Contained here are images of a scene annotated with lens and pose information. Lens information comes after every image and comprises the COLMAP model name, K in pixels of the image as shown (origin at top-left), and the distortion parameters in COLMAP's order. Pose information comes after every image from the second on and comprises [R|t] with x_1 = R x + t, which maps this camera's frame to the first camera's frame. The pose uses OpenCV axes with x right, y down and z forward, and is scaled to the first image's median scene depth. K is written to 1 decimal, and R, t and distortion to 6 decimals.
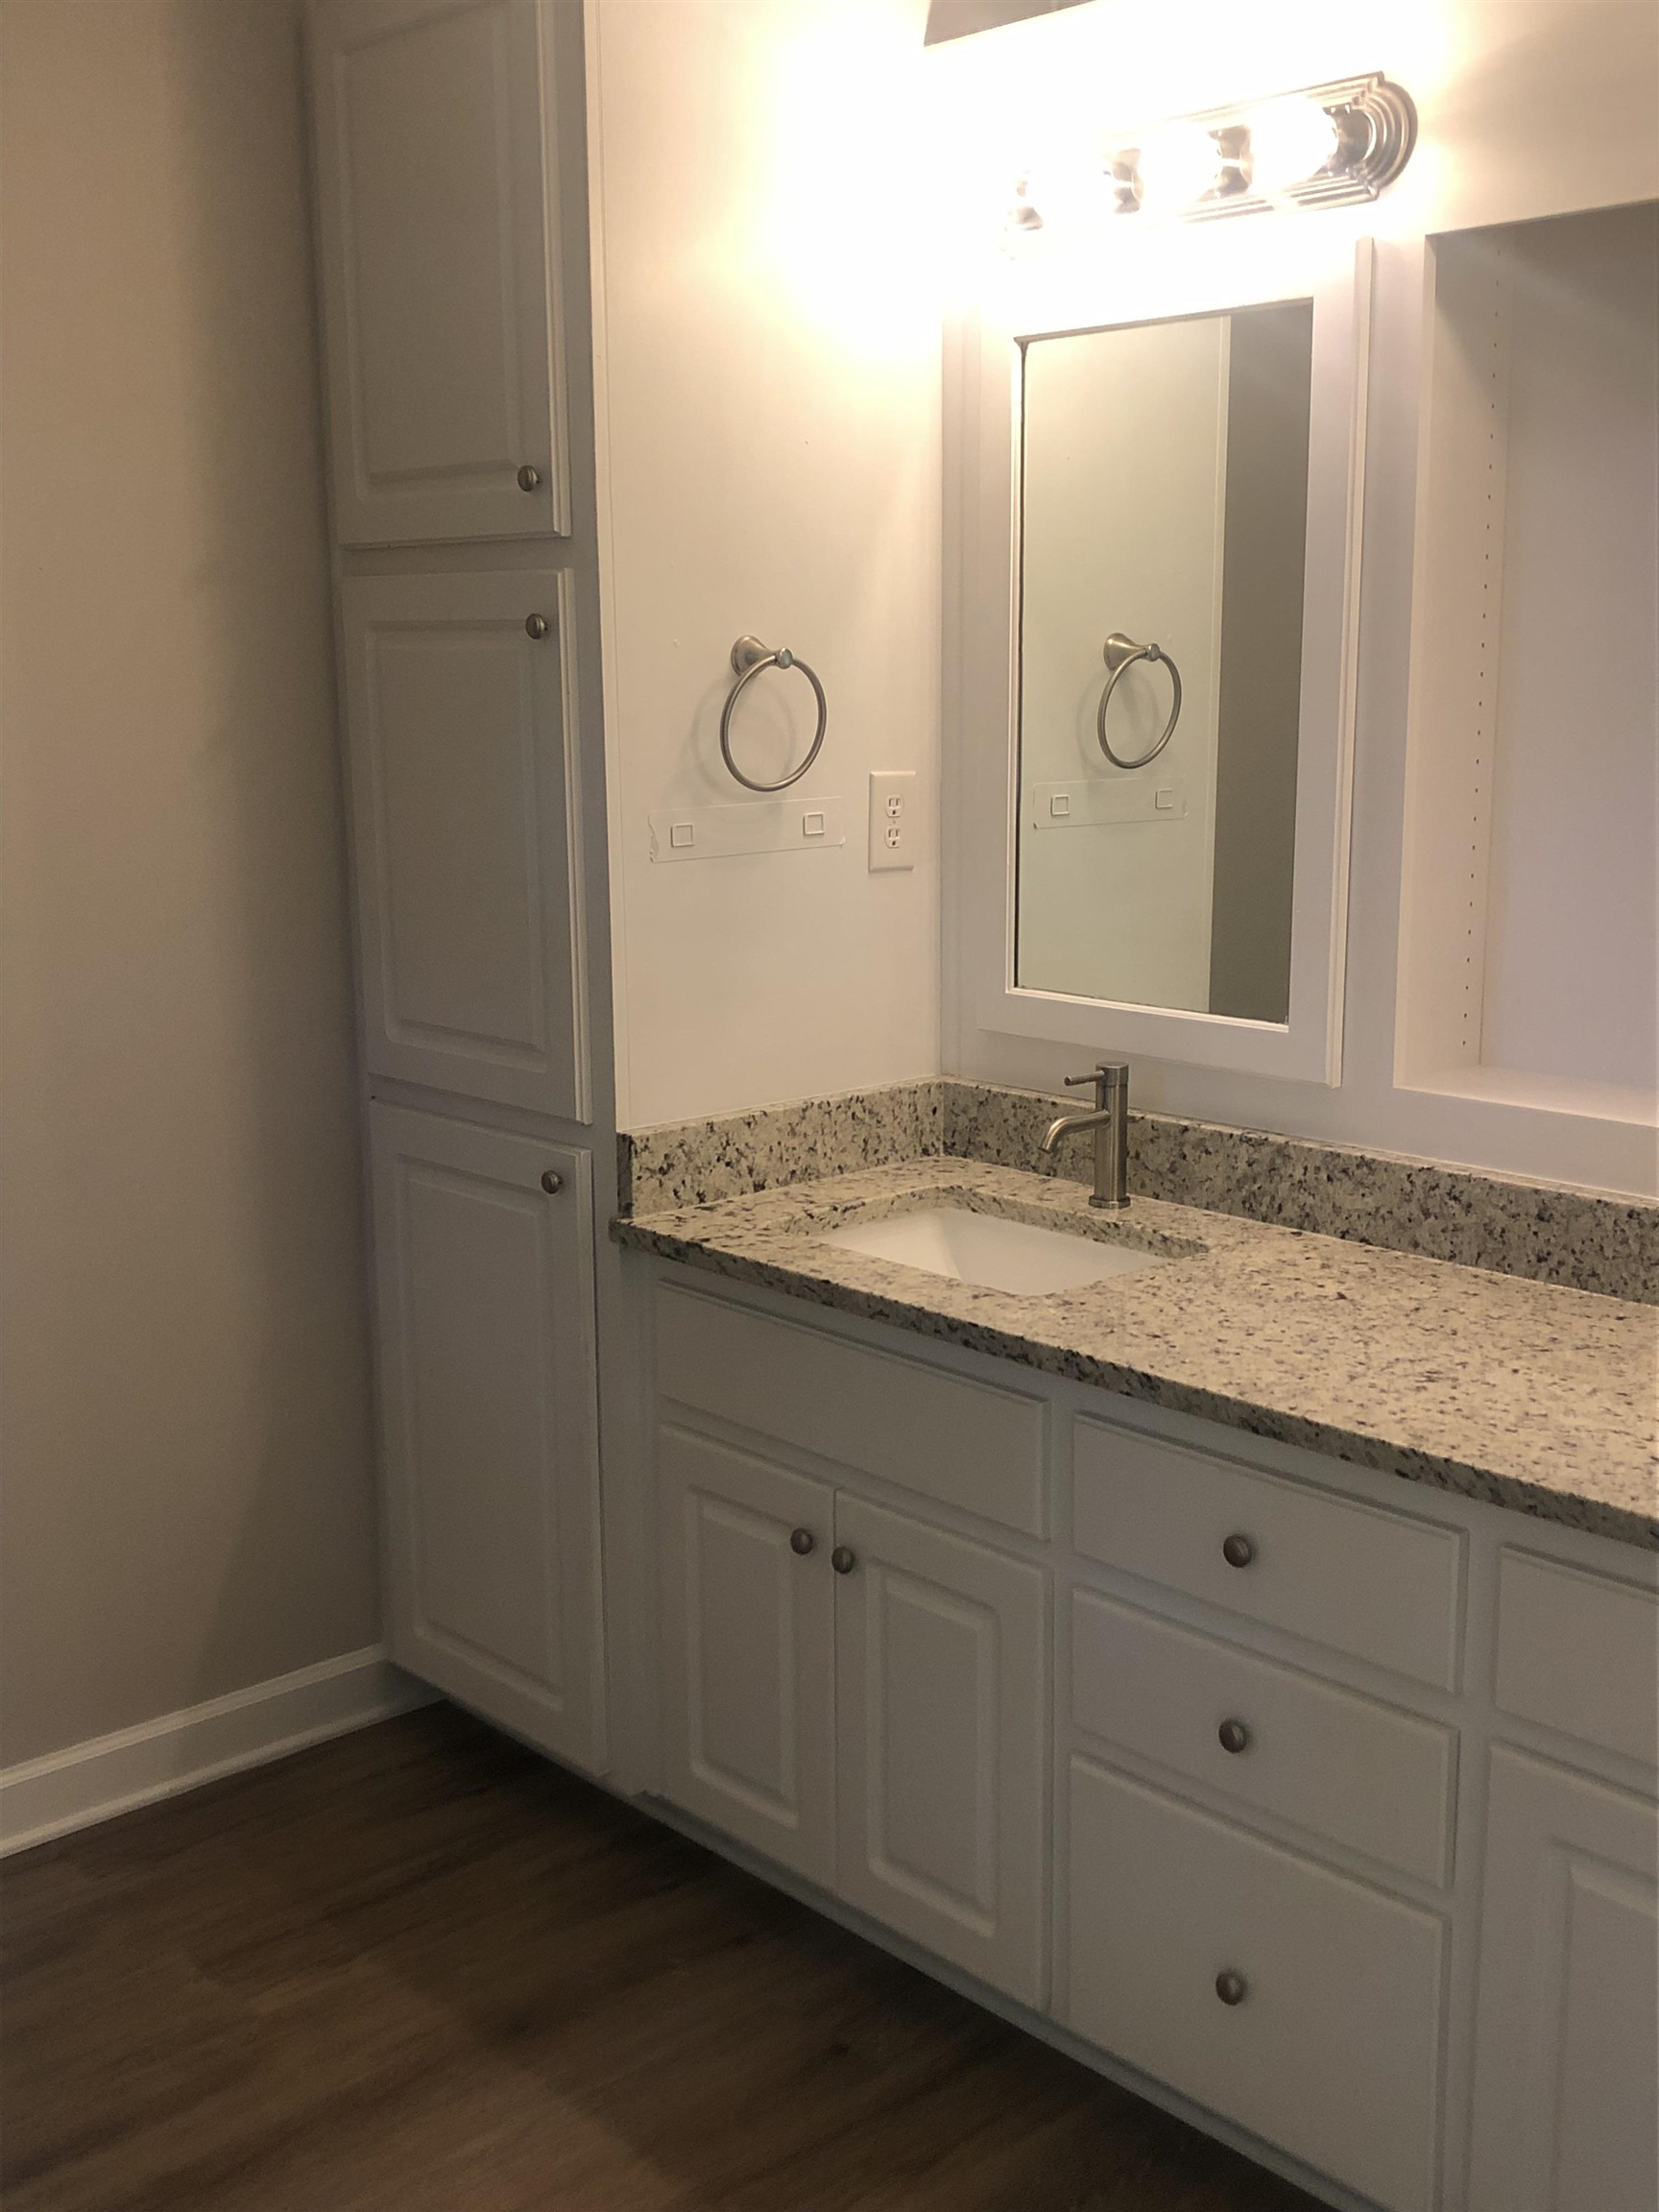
lens RADIAL K [[2389.8, 0, 834.6], [0, 2389.8, 1111.1], [0, 0, 1]] dist [0.095606, 0.000000]
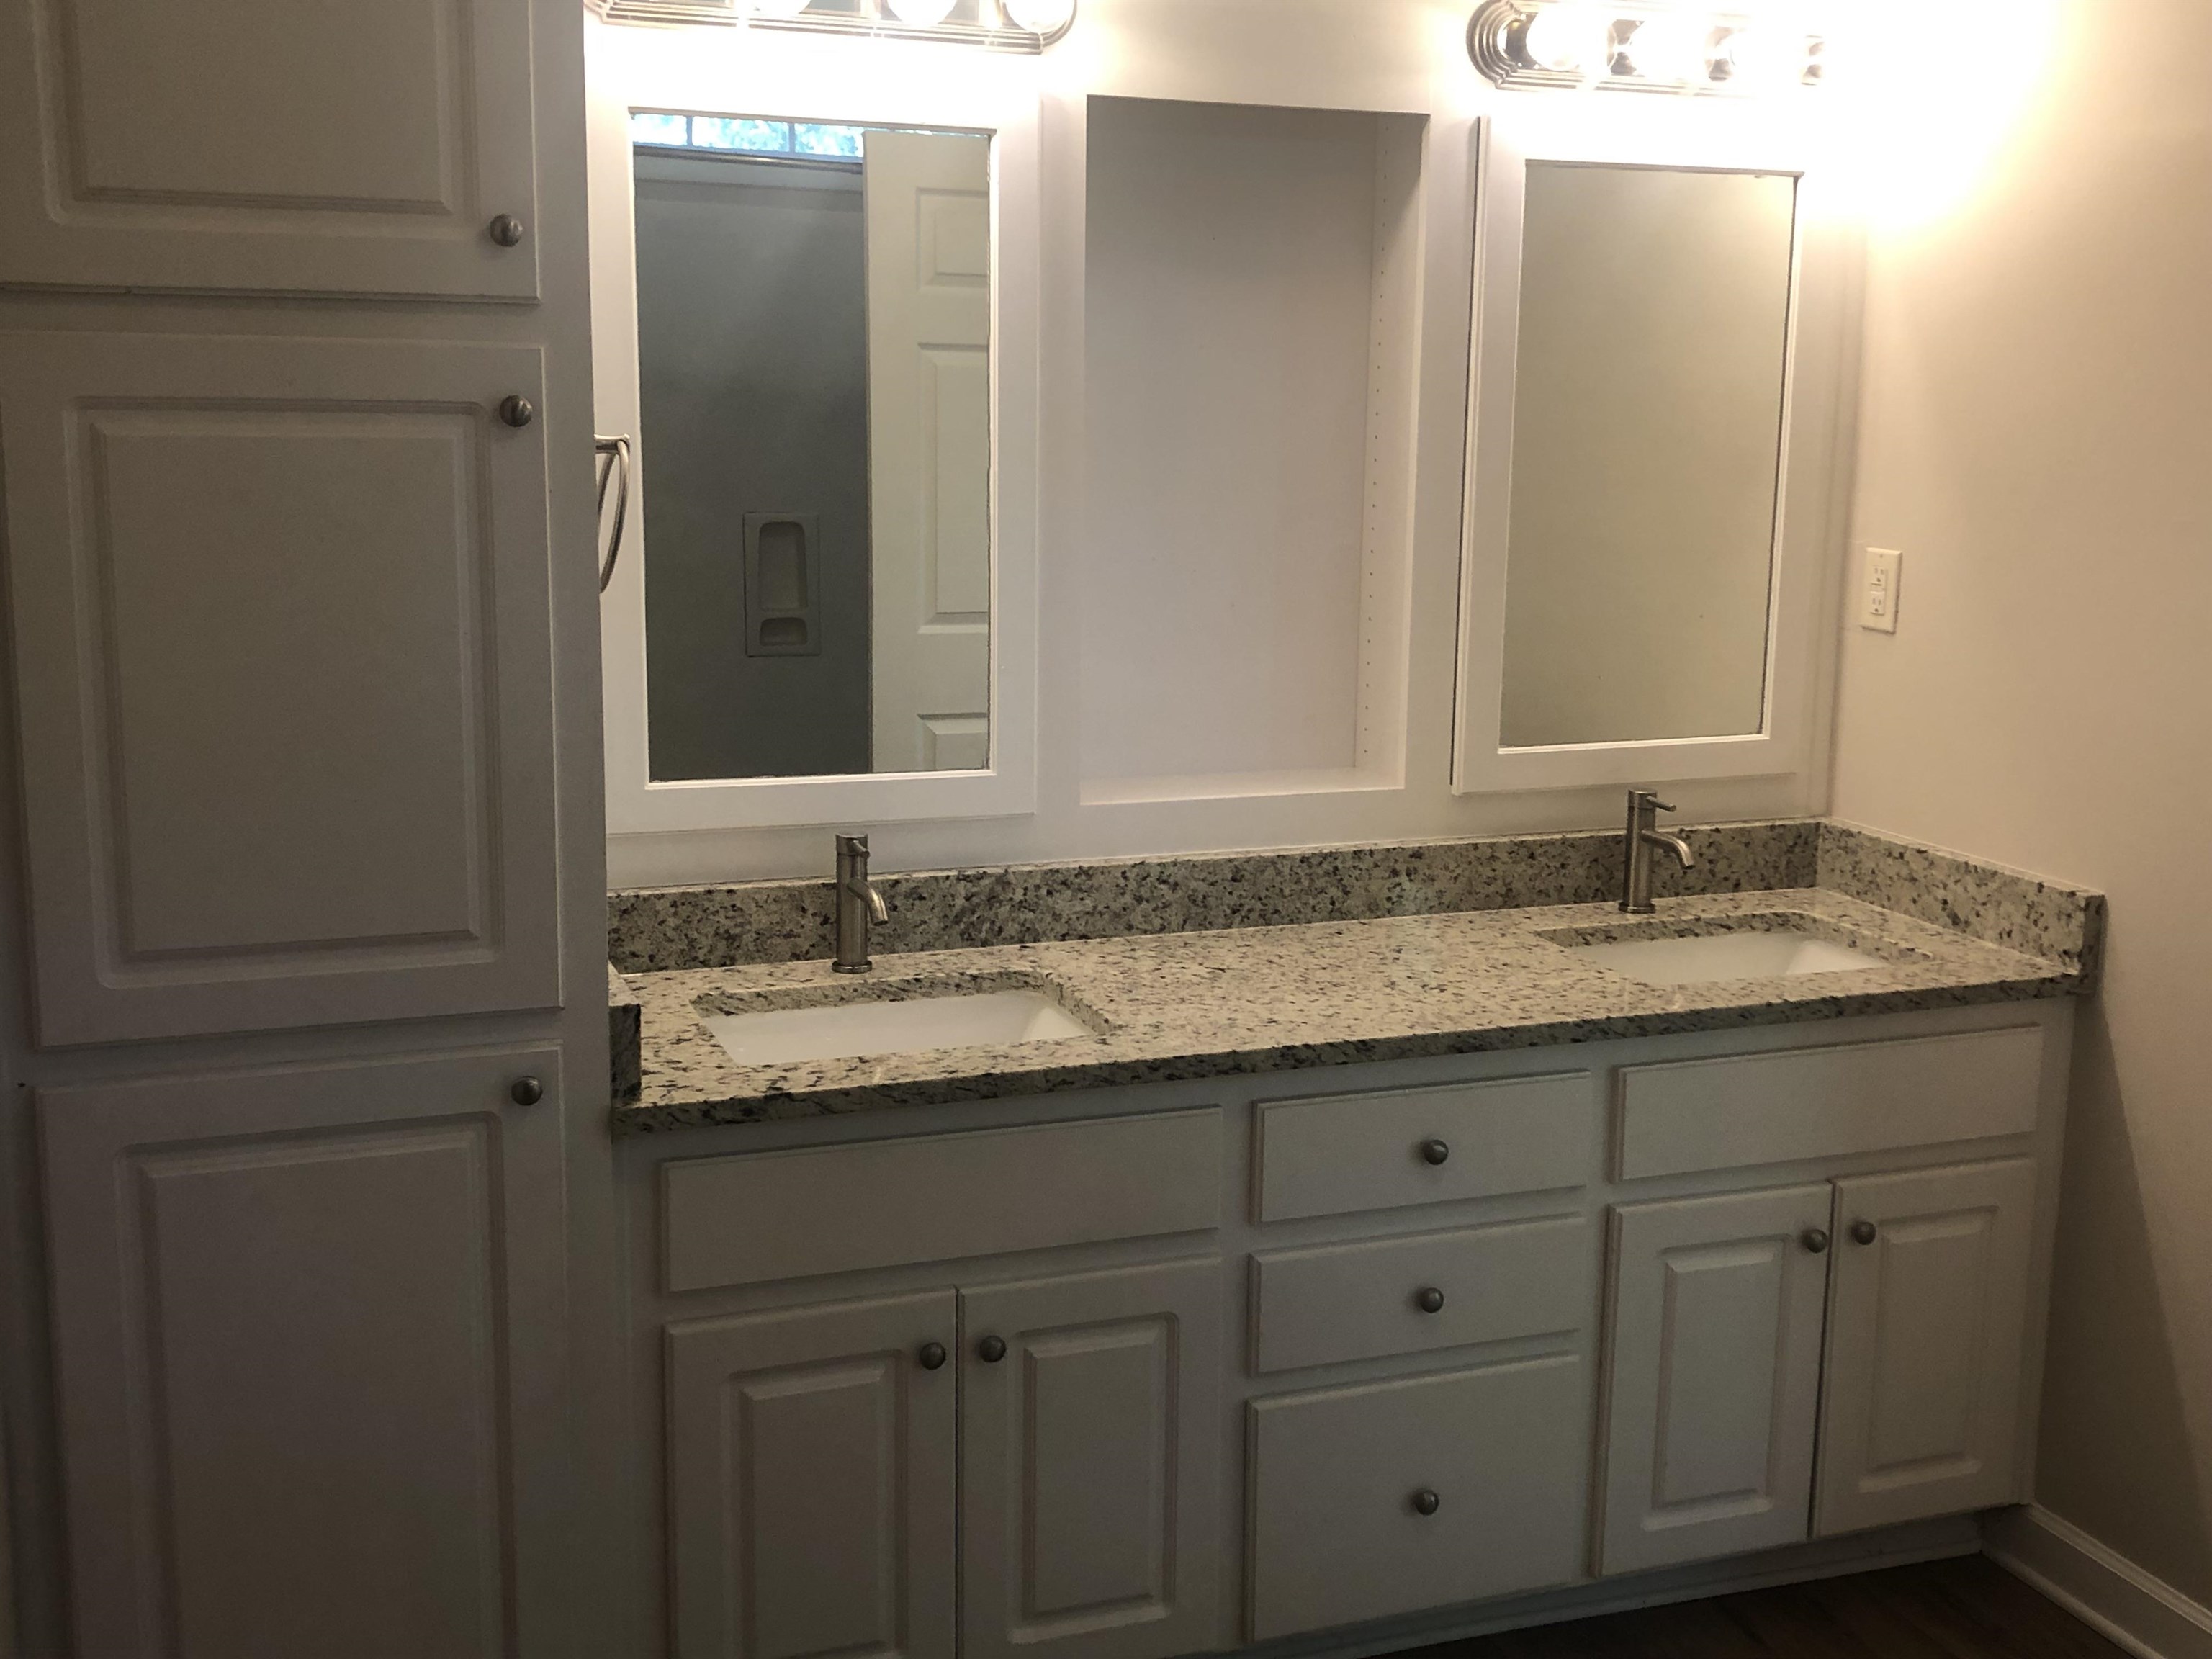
lens RADIAL K [[2389.8, 0, 1113.3], [0, 2389.8, 832.2], [0, 0, 1]] dist [0.095606, 0.000000]
pose [[0.356681, -0.161355, 0.920186, -0.863133], [0.161114, 0.980838, 0.109539, -0.125240], [-0.920229, 0.109184, 0.375843, 0.551745]]
